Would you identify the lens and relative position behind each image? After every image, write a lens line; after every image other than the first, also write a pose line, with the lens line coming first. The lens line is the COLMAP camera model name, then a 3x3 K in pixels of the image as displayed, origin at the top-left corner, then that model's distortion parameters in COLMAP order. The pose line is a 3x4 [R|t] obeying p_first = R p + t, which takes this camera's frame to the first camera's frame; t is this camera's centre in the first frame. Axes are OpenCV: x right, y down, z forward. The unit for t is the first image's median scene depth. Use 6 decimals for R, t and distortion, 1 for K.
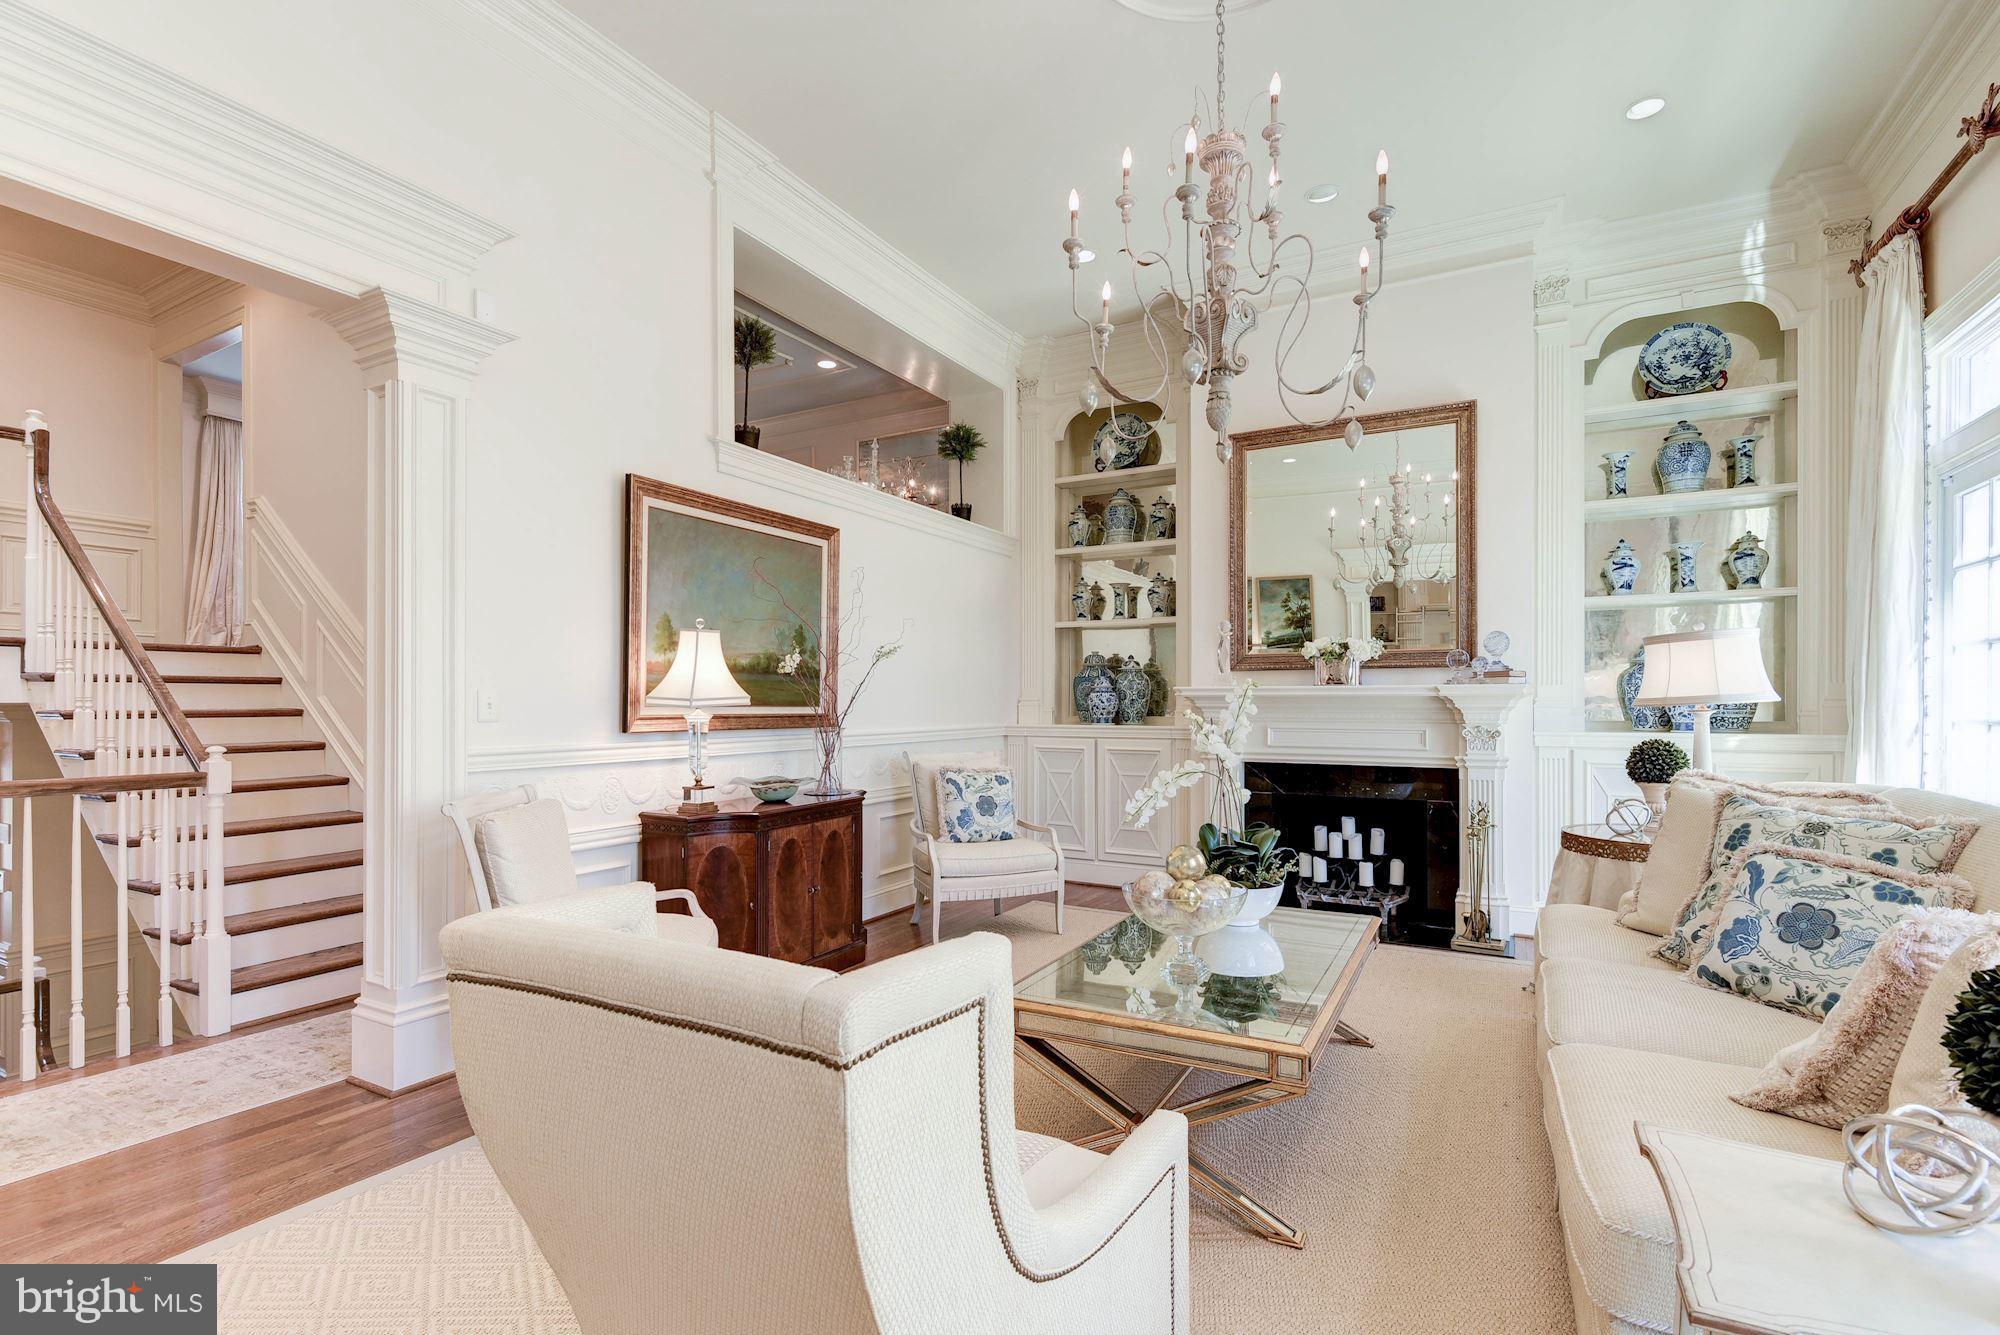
lens RADIAL K [[924.7, 0, 997.9], [0, 924.7, 699.2], [0, 0, 1]] dist [0.002471, 0.000127]
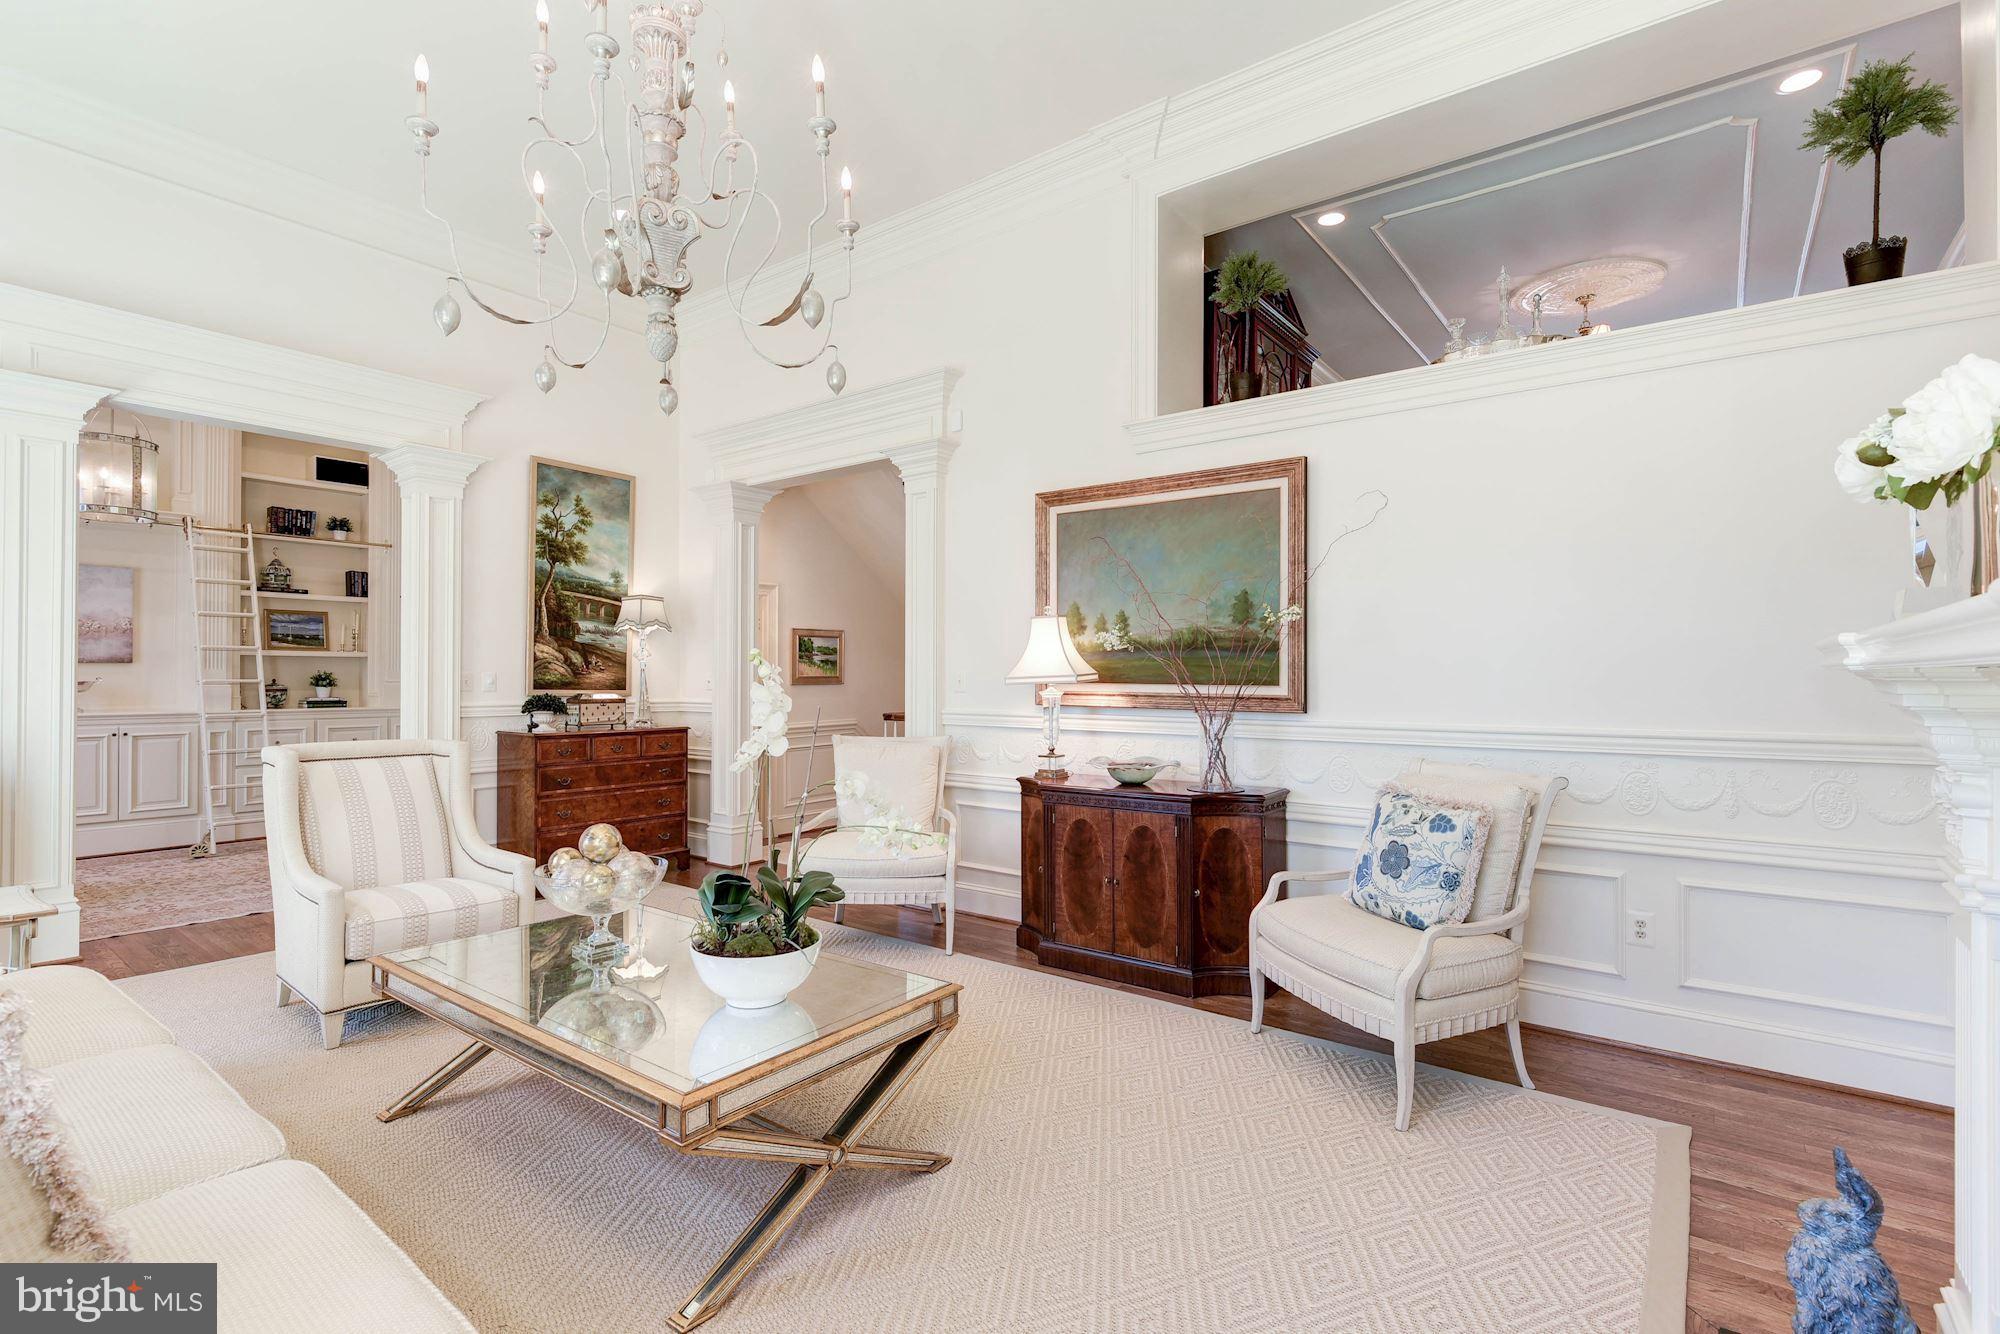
lens RADIAL K [[924.7, 0, 1002.4], [0, 924.7, 670.0], [0, 0, 1]] dist [0.002471, 0.000127]
pose [[-0.154768, -0.005410, -0.987936, 0.720442], [-0.000144, 0.999985, -0.005453, -0.002288], [0.987951, -0.000702, -0.154766, 1.001163]]
